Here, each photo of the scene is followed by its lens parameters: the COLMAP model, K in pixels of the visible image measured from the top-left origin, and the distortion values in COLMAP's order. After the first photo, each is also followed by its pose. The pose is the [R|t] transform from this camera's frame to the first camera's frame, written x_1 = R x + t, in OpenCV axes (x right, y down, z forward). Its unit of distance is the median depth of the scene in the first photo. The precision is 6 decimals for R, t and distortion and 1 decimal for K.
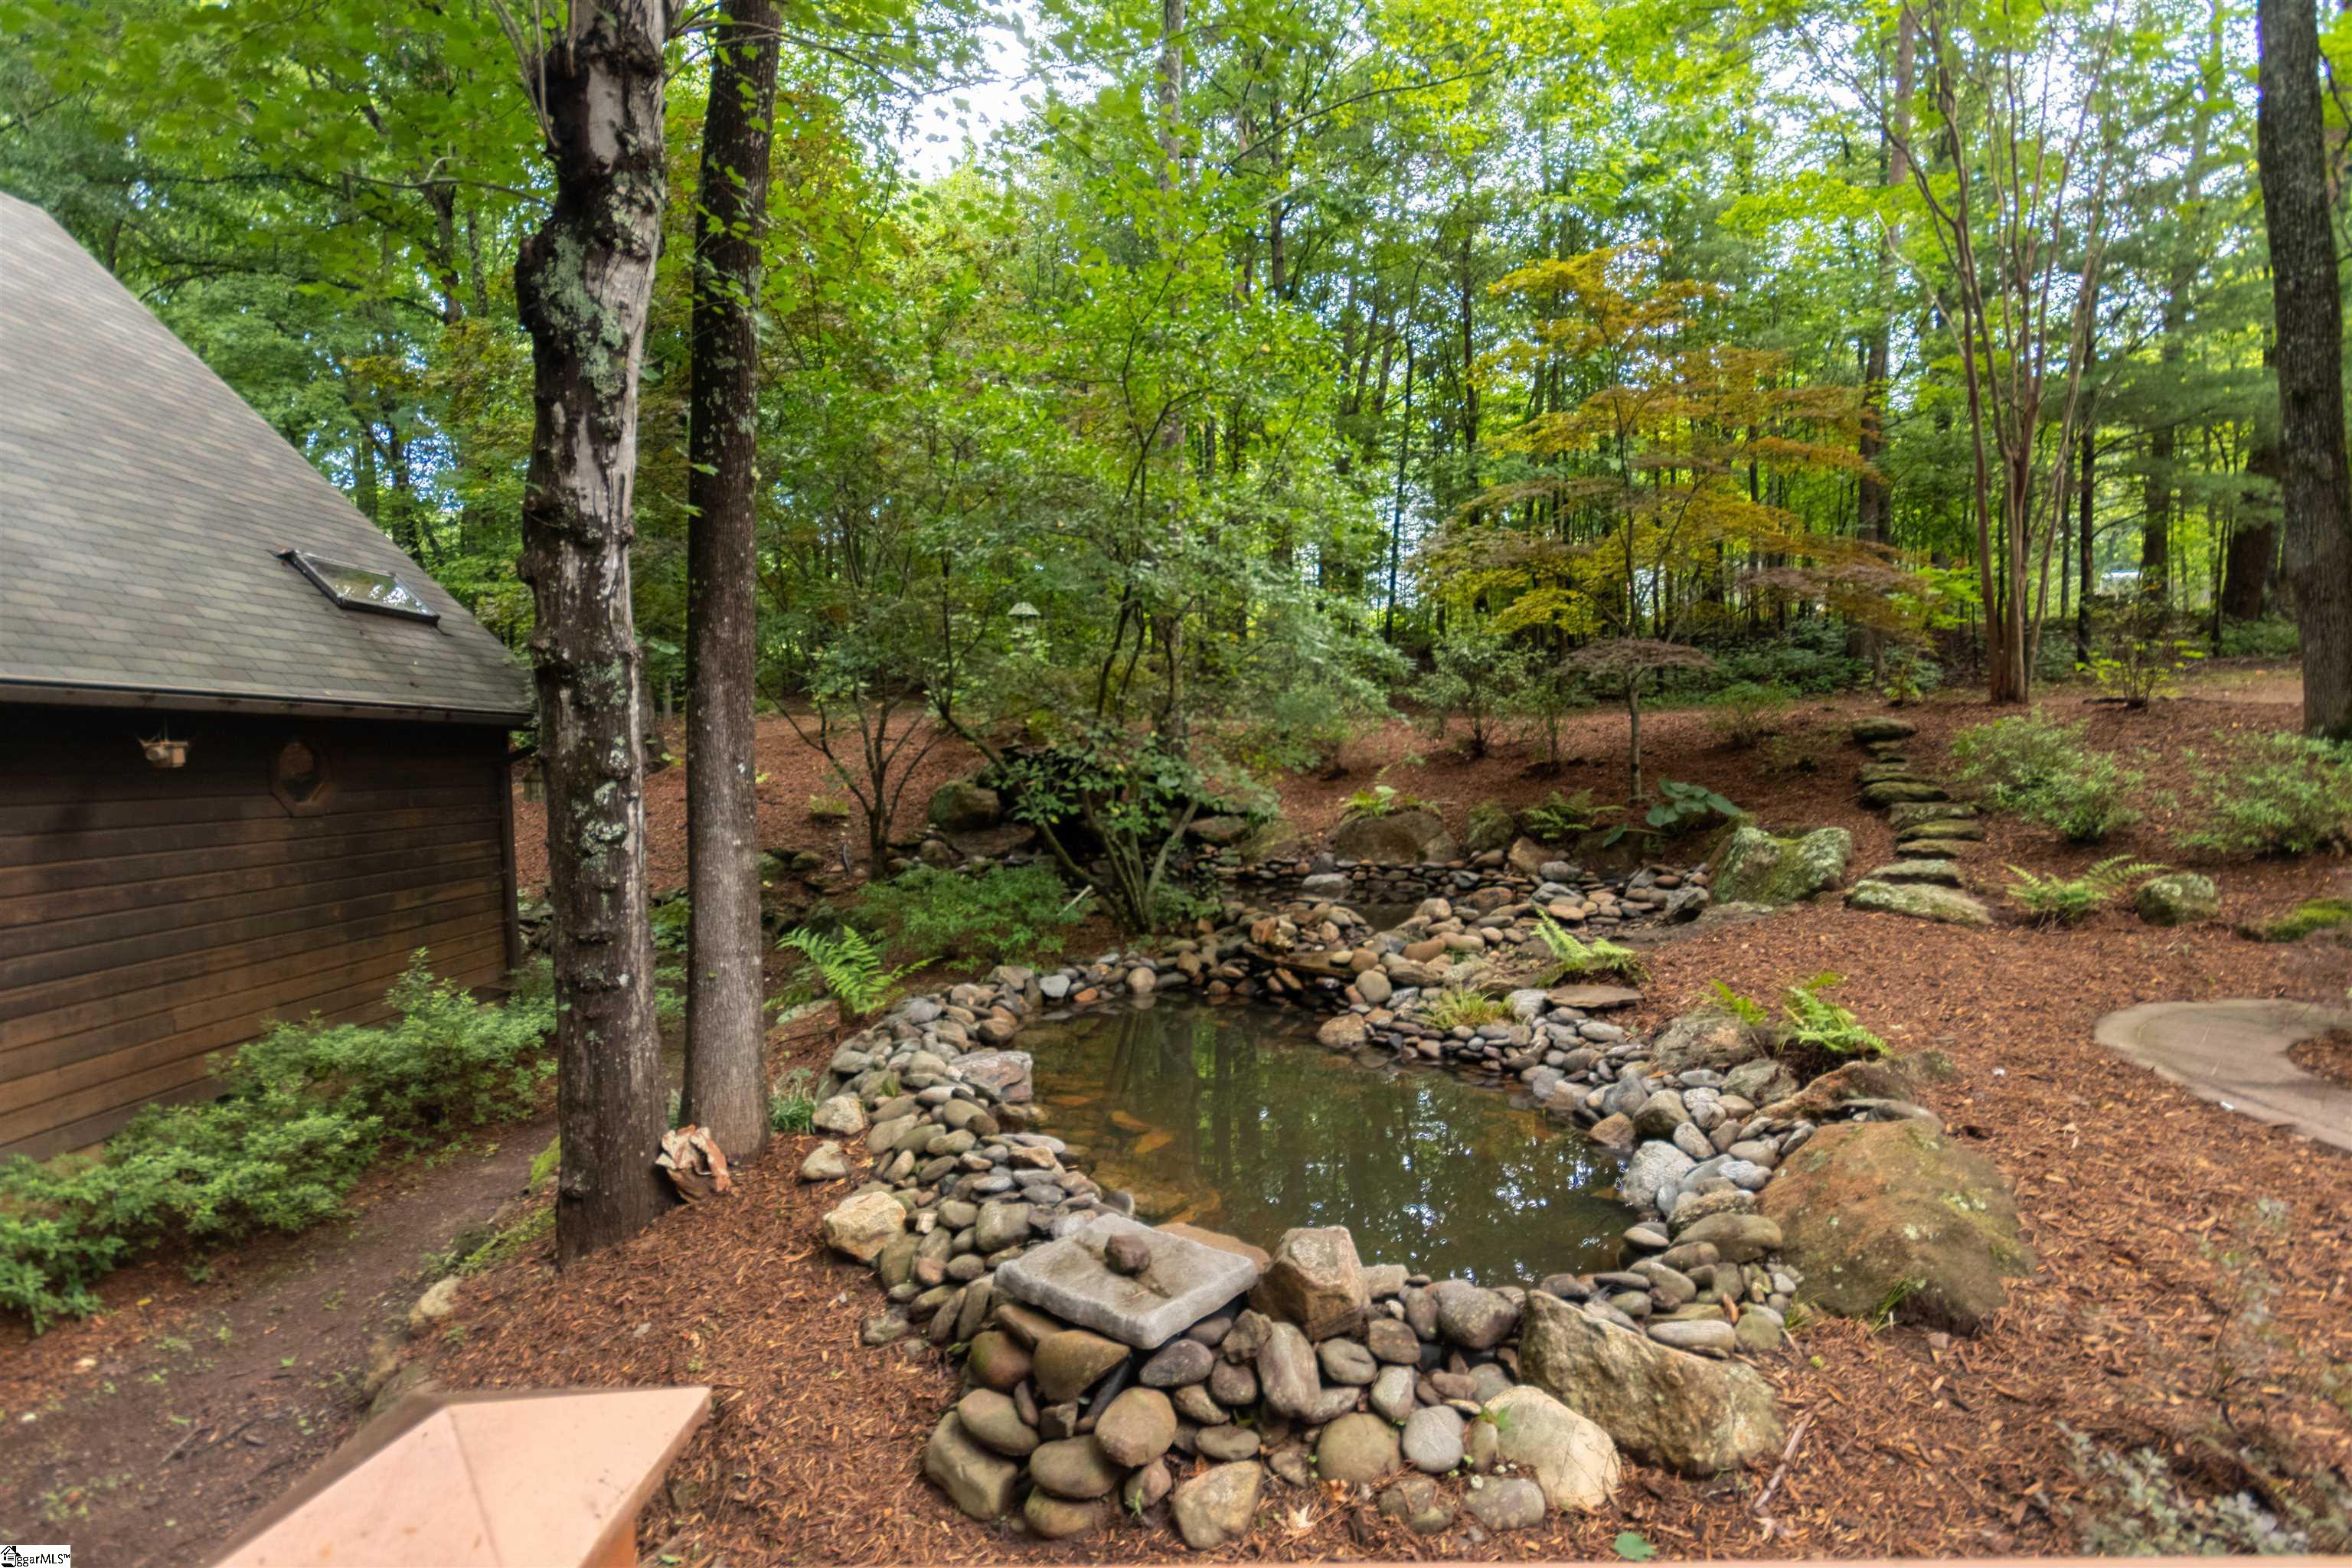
lens RADIAL K [[1137.3, 0, 1177.3], [0, 1137.3, 775.5], [0, 0, 1]] dist [0.006120, 0.003030]
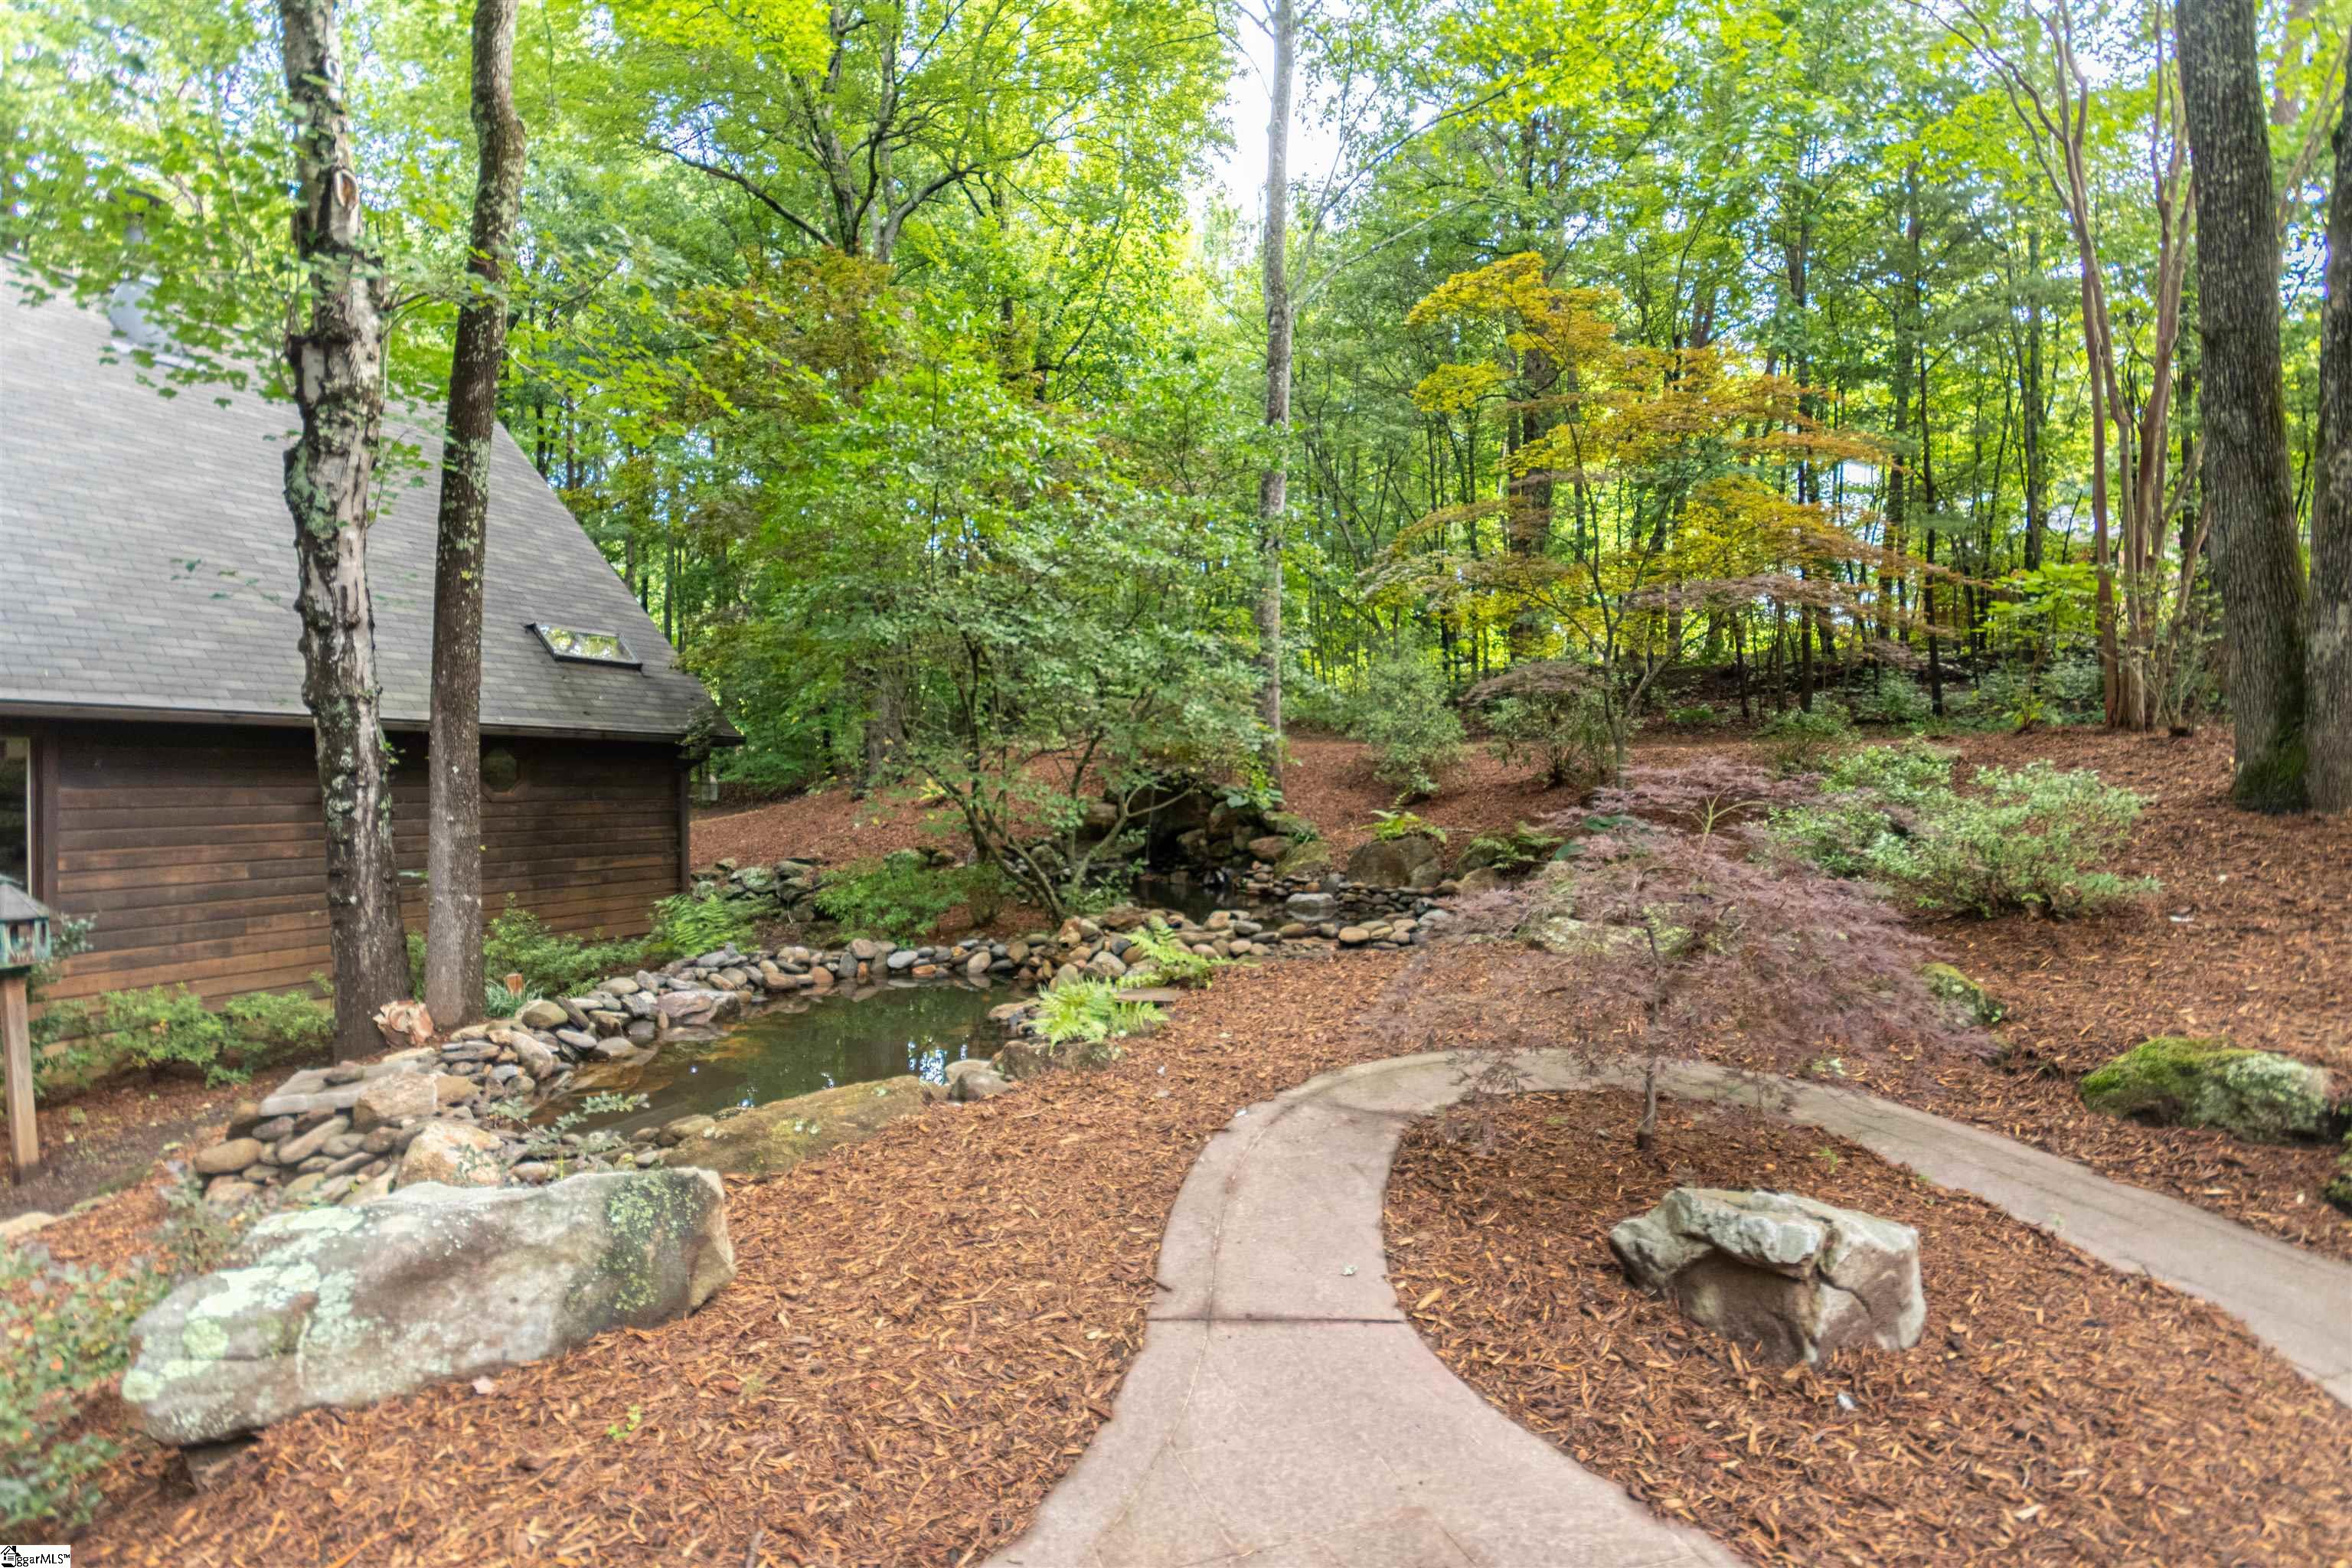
lens RADIAL K [[1137.3, 0, 1164.1], [0, 1137.3, 782.9], [0, 0, 1]] dist [0.006120, 0.003030]
pose [[0.926163, 0.020728, -0.376552, 1.197303], [-0.027108, 0.999565, -0.011652, 0.003905], [0.376147, 0.021000, 0.926322, -0.060015]]
